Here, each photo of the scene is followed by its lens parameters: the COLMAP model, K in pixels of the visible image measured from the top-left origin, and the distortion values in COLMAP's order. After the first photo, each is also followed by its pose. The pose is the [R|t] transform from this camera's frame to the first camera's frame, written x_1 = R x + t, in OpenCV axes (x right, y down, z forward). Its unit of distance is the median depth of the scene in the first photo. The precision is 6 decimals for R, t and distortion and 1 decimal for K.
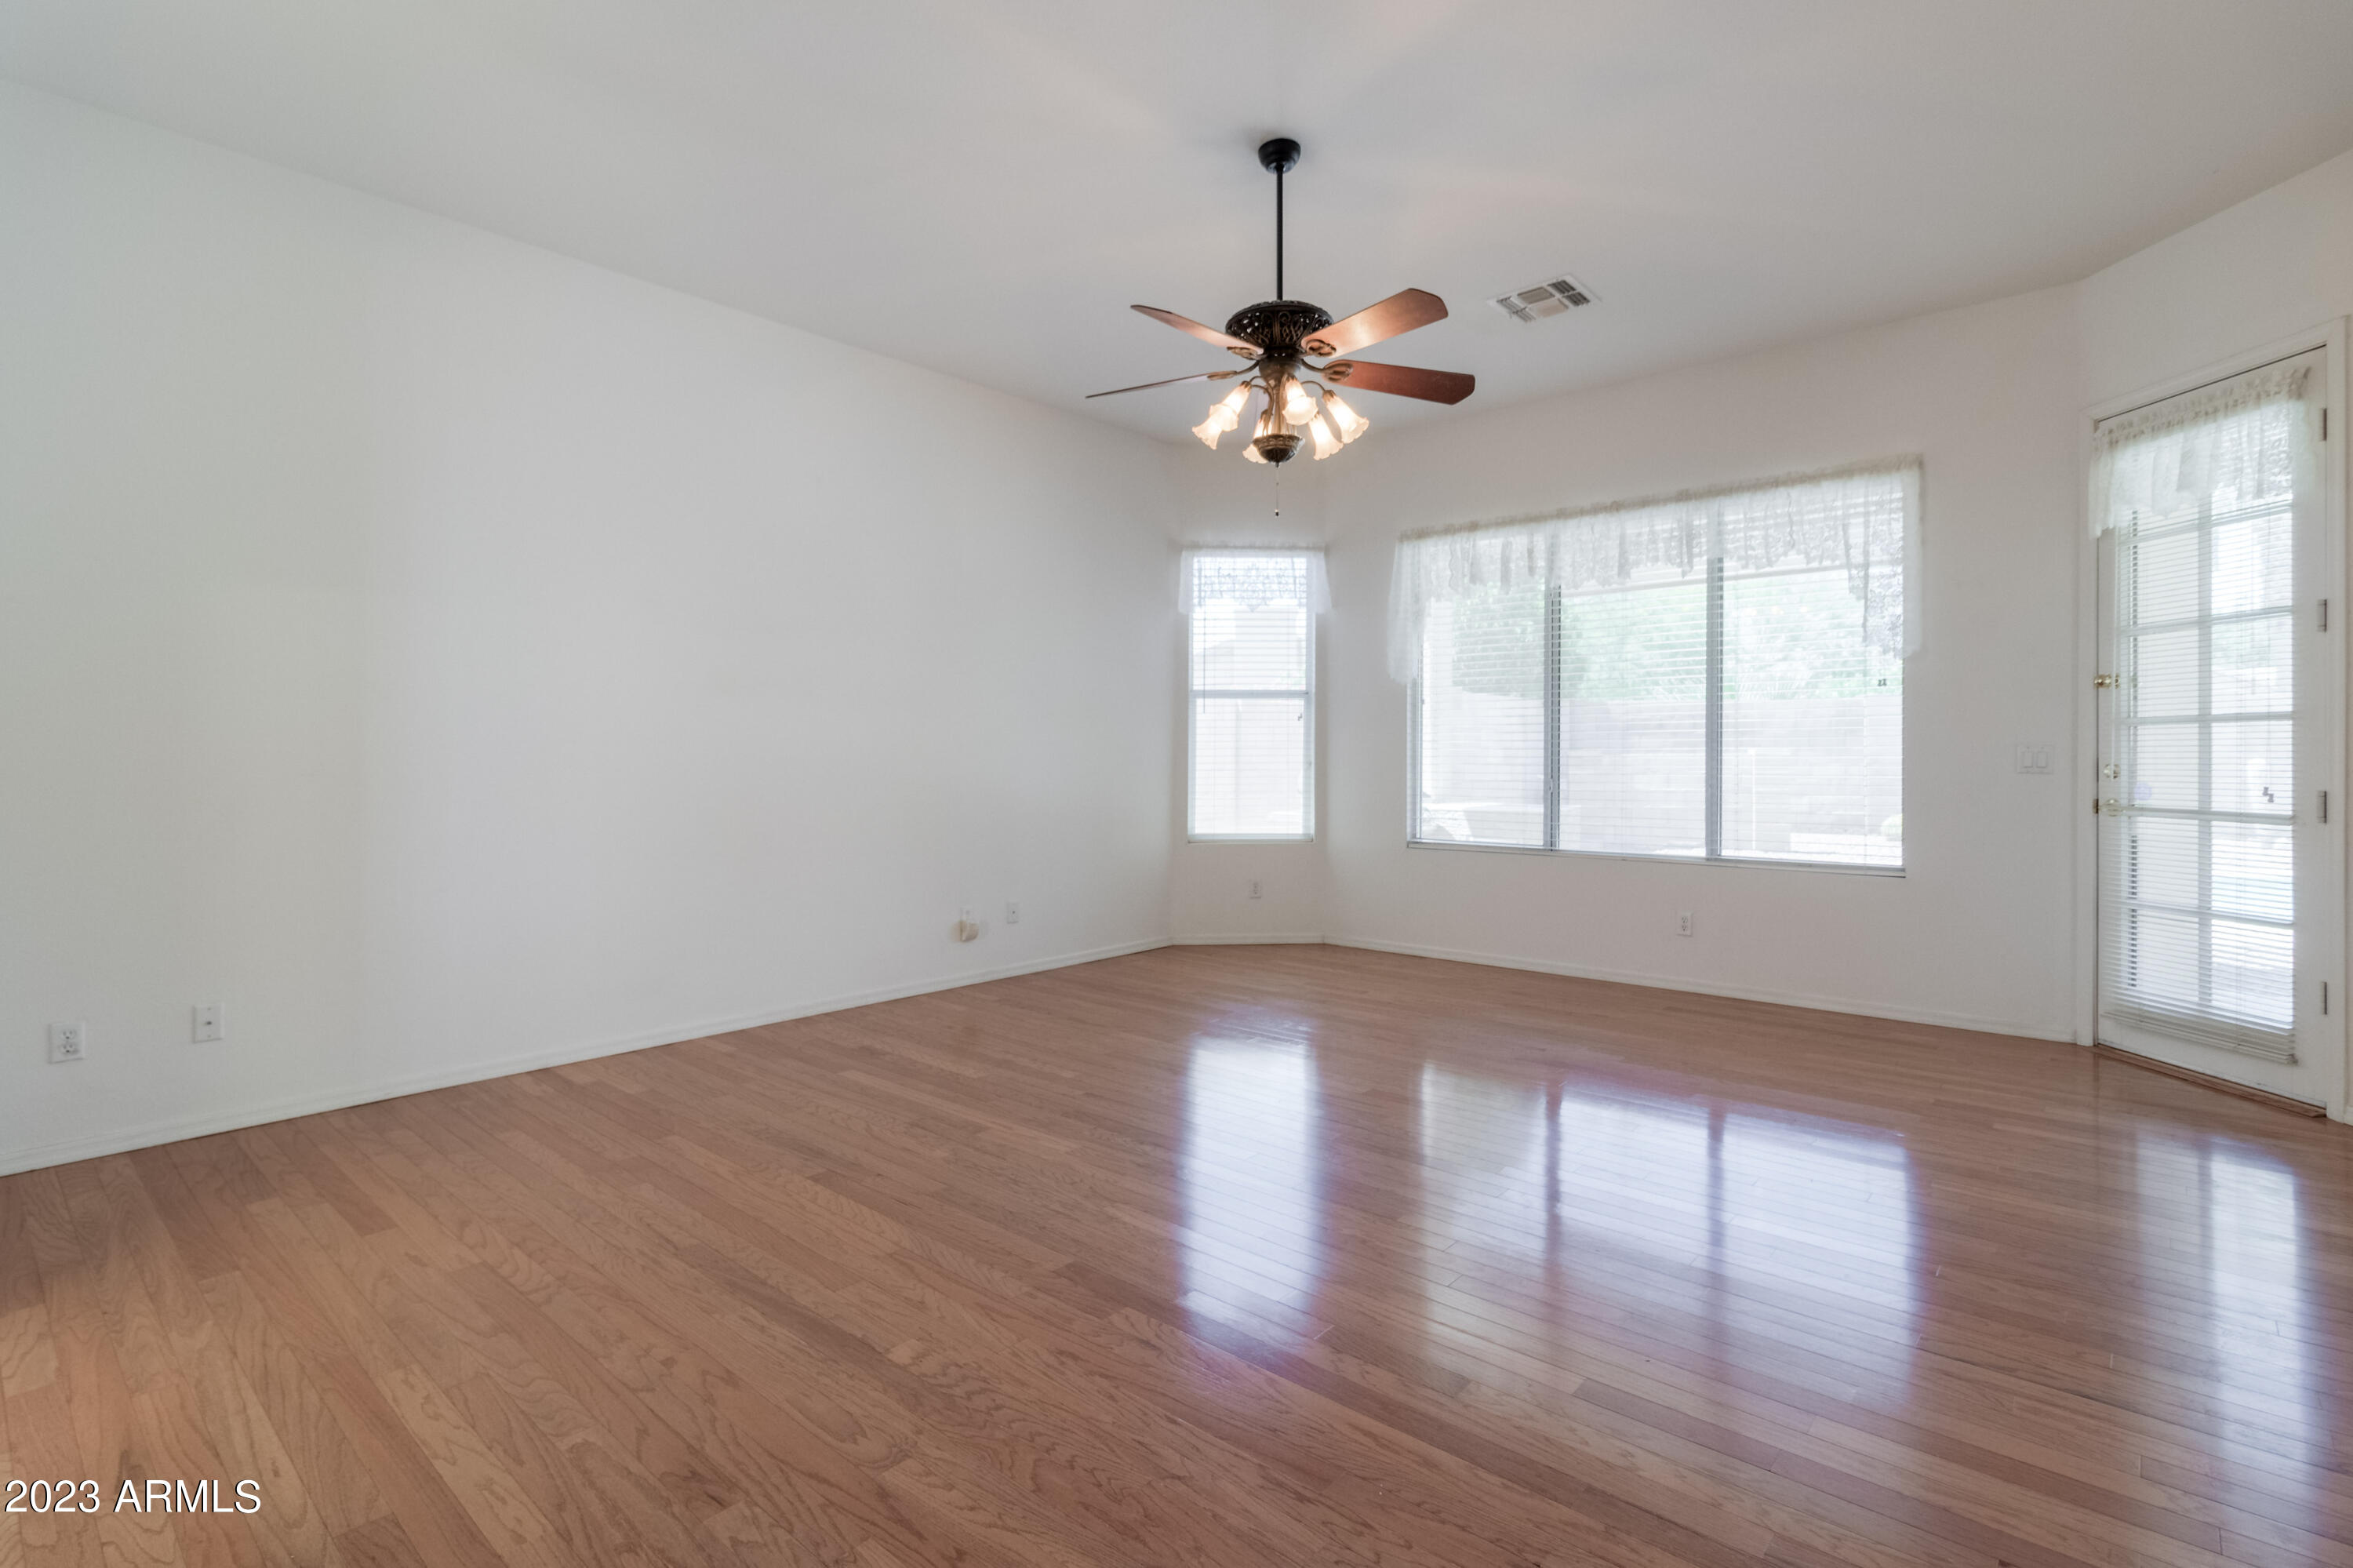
lens RADIAL K [[1110.9, 0, 1151.7], [0, 1110.9, 767.2], [0, 0, 1]] dist [0.006145, 0.000629]
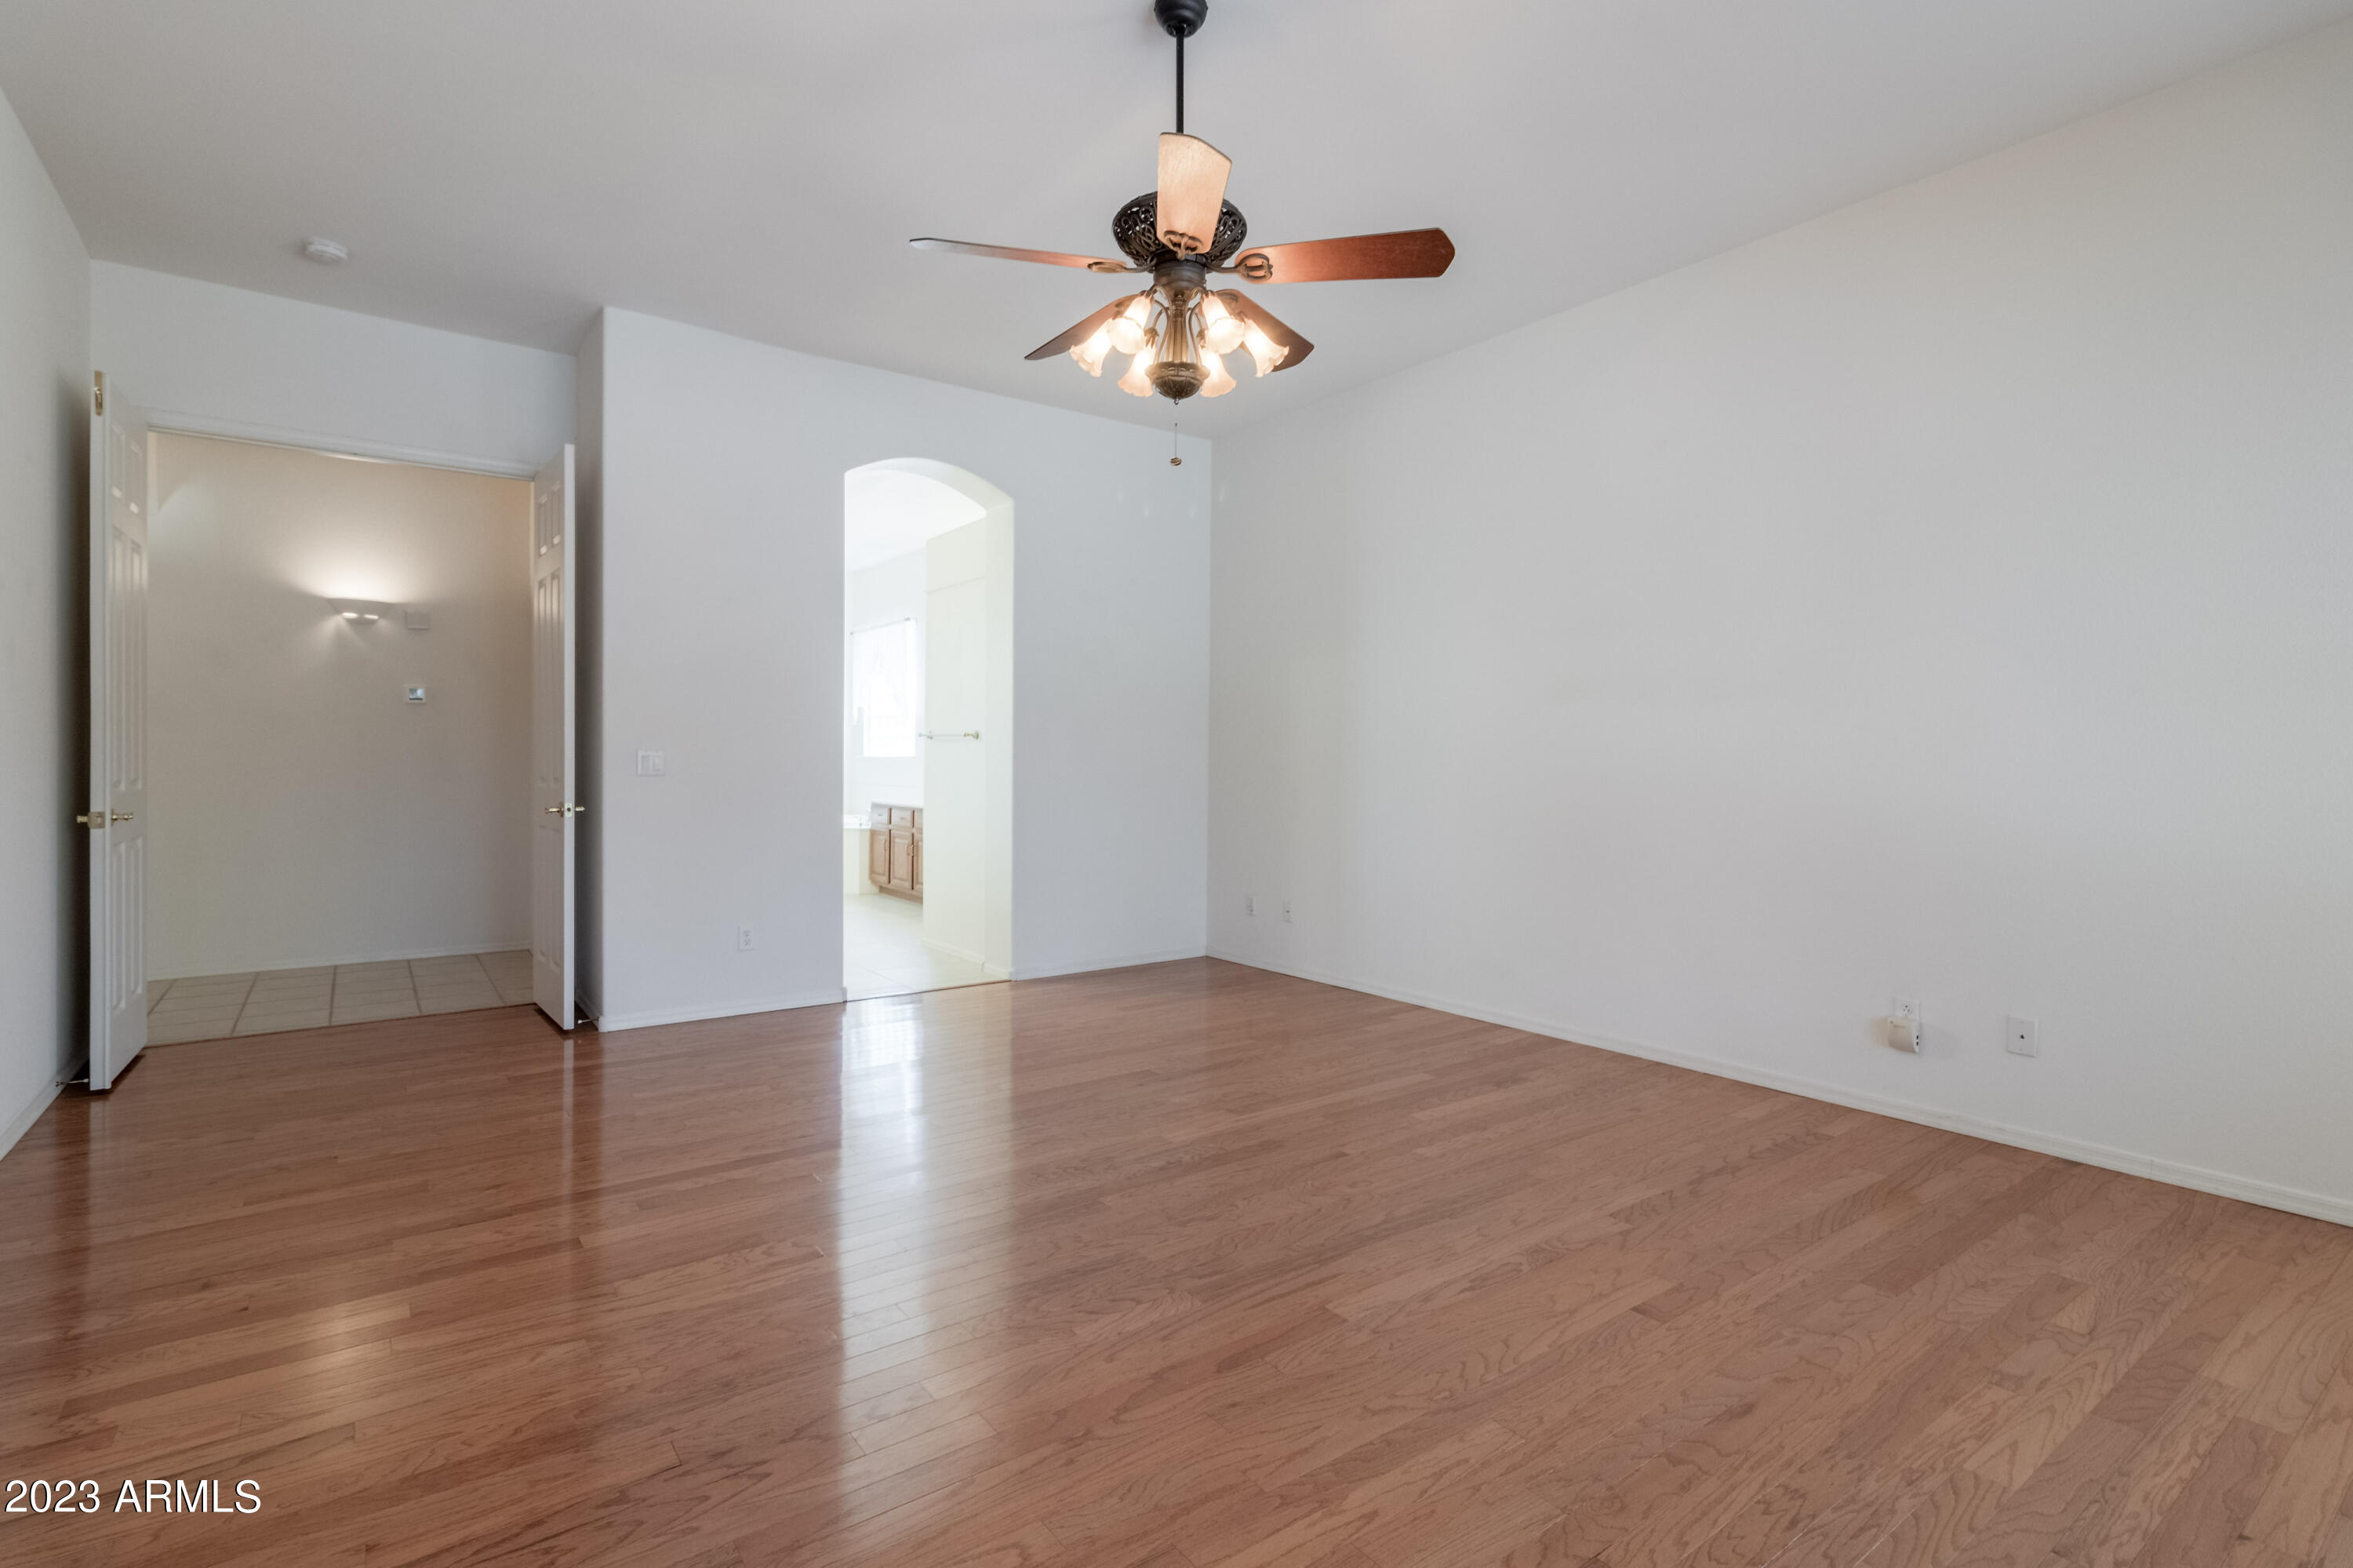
lens RADIAL K [[1110.9, 0, 1151.7], [0, 1110.9, 767.2], [0, 0, 1]] dist [0.006145, 0.000629]
pose [[-0.193127, 0.007464, -0.981145, 0.911087], [-0.018065, 0.999774, 0.011162, -0.013619], [0.981007, 0.019881, -0.192949, 1.135747]]
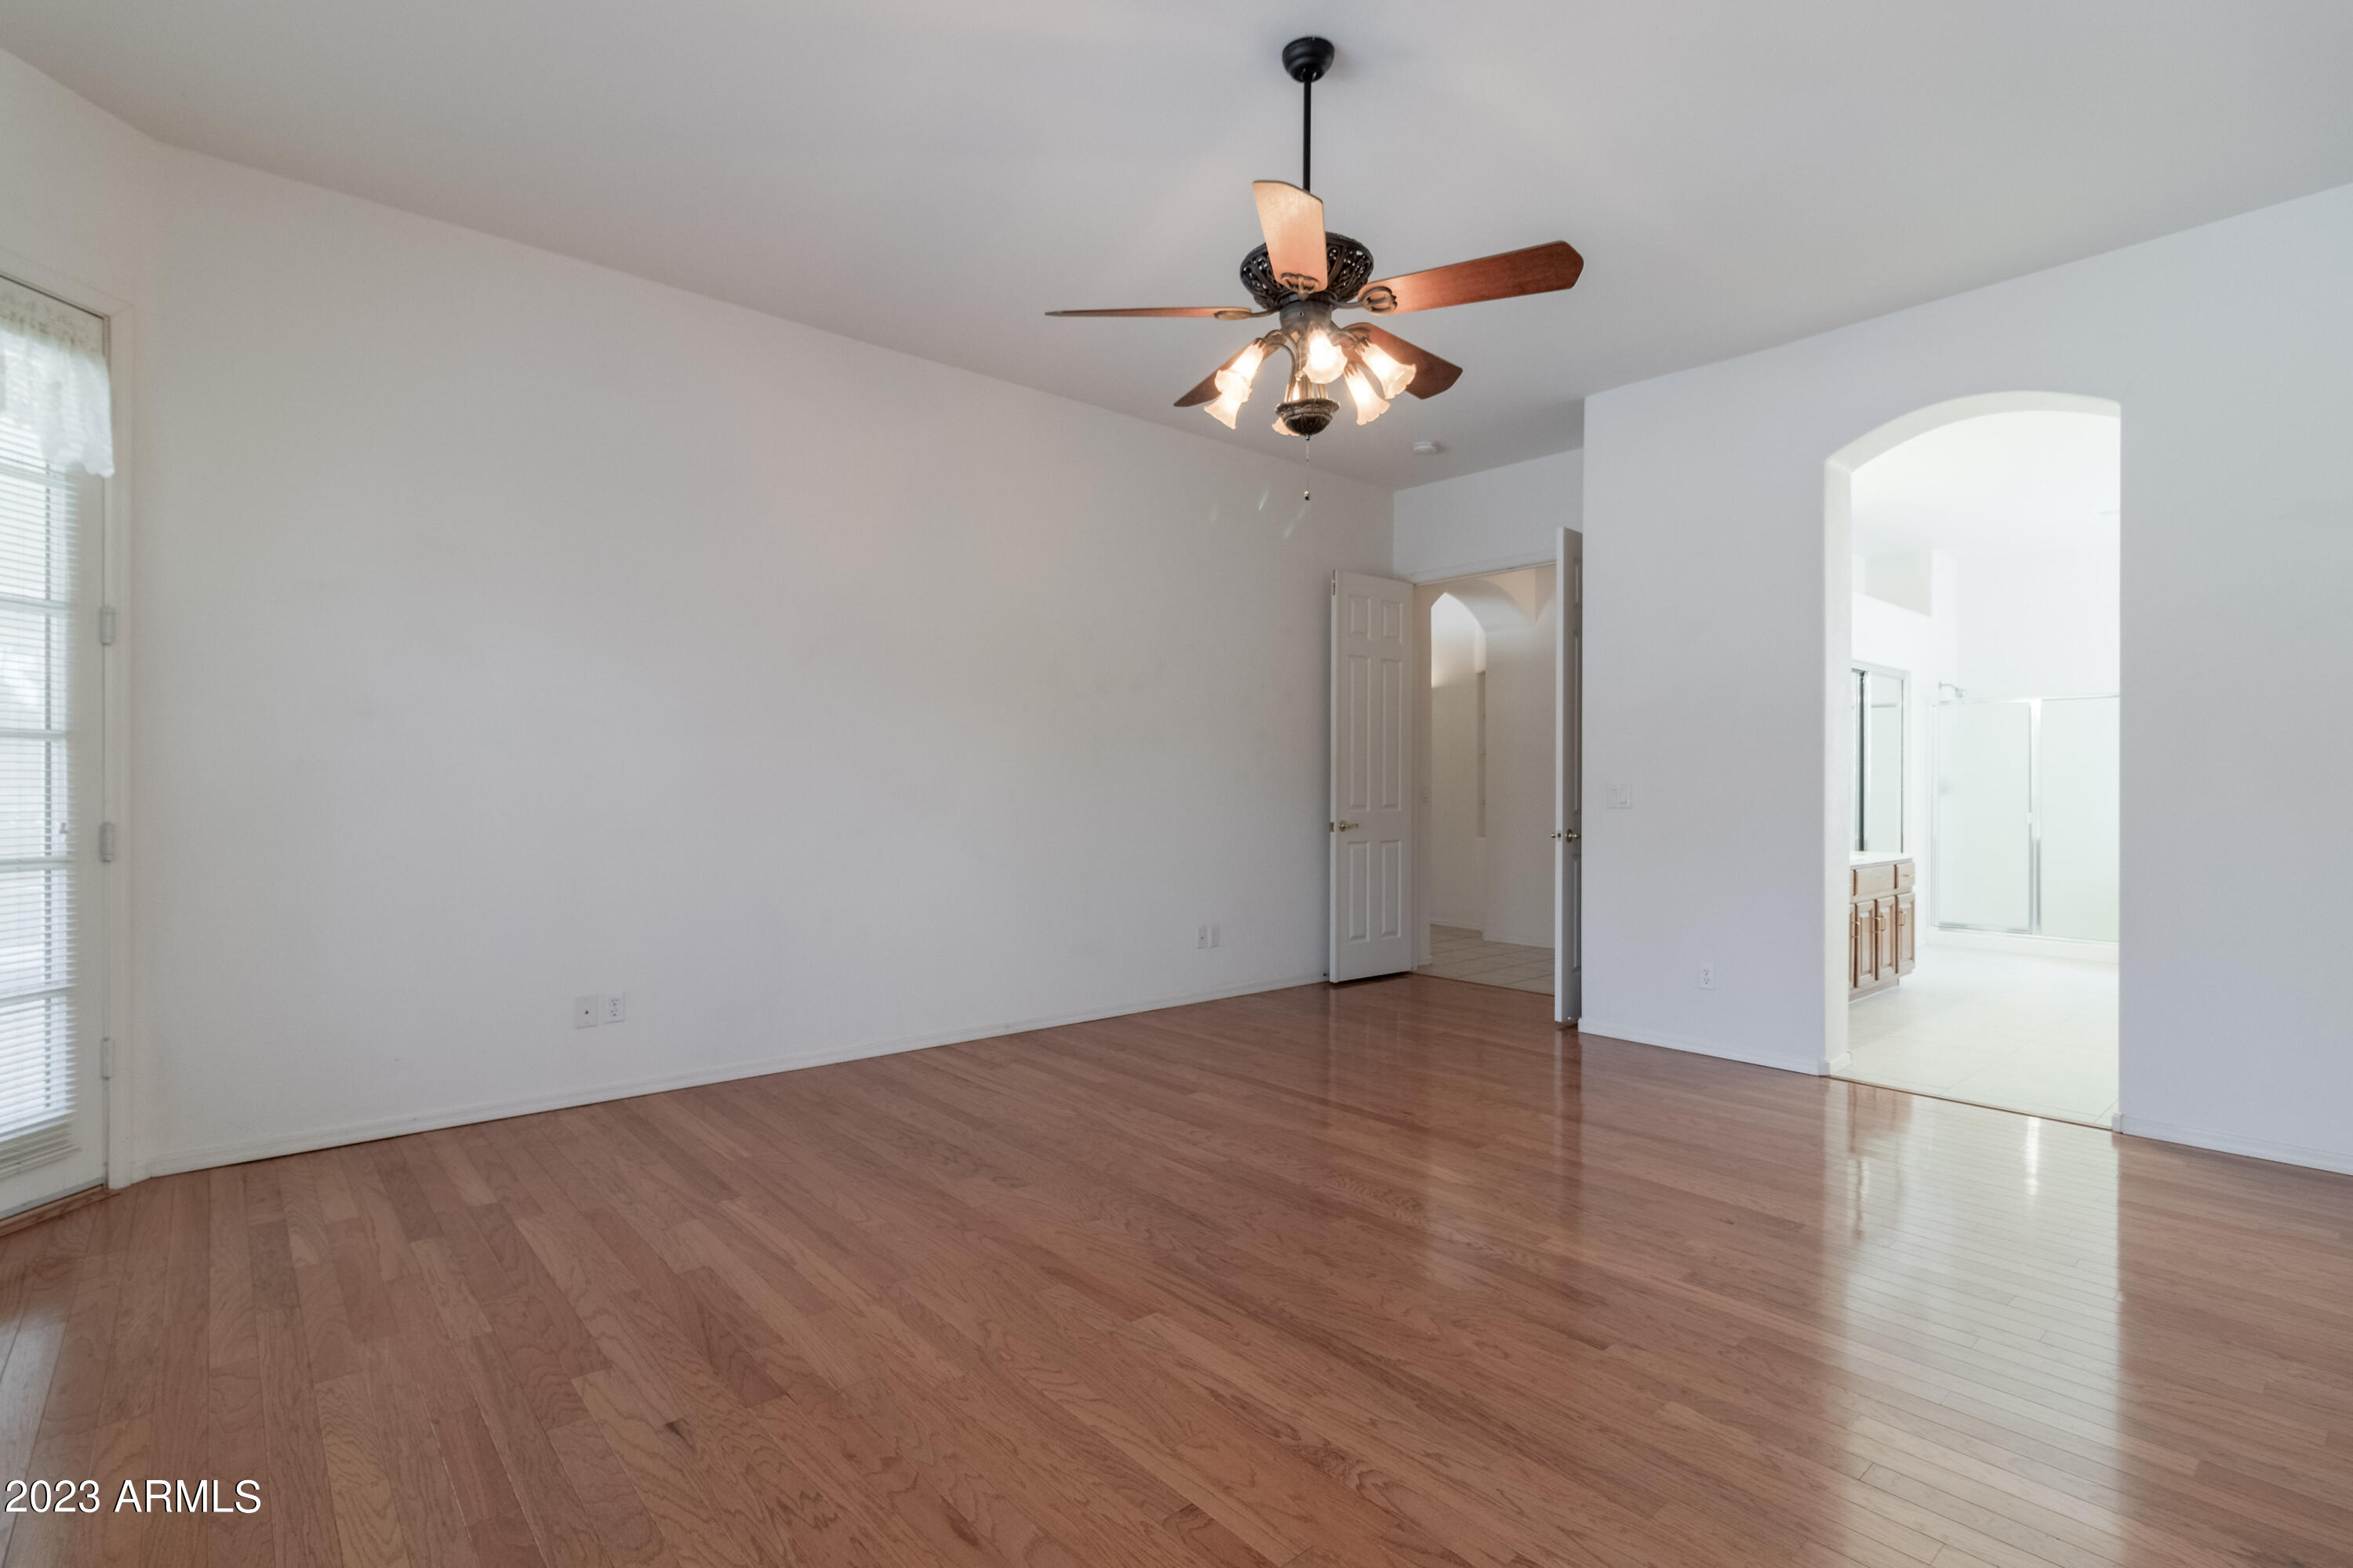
lens RADIAL K [[1110.9, 0, 1151.7], [0, 1110.9, 767.2], [0, 0, 1]] dist [0.006145, 0.000629]
pose [[-0.992853, -0.002282, 0.119324, 0.128860], [-0.003055, 0.999976, -0.006295, -0.021784], [-0.119306, -0.006615, -0.992835, 1.836414]]
